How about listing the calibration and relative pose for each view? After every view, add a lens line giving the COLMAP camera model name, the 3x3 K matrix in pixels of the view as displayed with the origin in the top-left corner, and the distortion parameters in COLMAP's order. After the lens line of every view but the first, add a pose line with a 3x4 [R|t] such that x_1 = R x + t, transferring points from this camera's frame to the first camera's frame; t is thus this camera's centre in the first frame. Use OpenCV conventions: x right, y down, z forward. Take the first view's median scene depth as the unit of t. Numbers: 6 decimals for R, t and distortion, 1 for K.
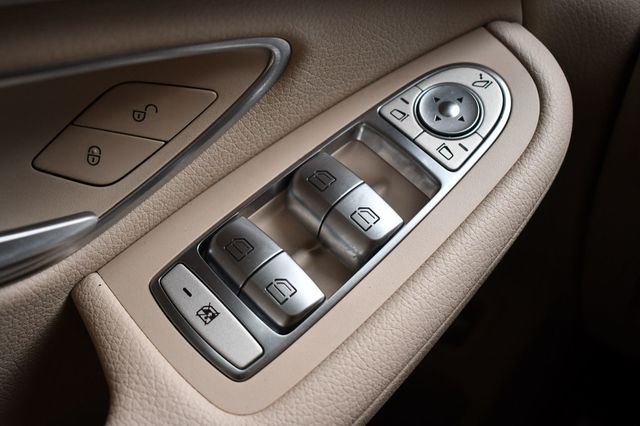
lens RADIAL K [[773.4, 0, 318.1], [0, 773.4, 215.3], [0, 0, 1]] dist [-0.062457, 0.000000]
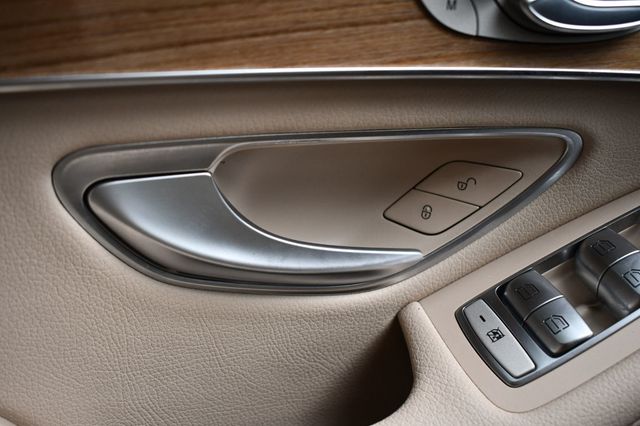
lens RADIAL K [[773.4, 0, 318.9], [0, 773.4, 211.7], [0, 0, 1]] dist [-0.062457, 0.000000]
pose [[0.890303, 0.048644, -0.452764, 0.160044], [-0.153100, 0.968373, -0.197013, 0.220638], [0.428861, 0.244720, 0.869592, -0.278969]]
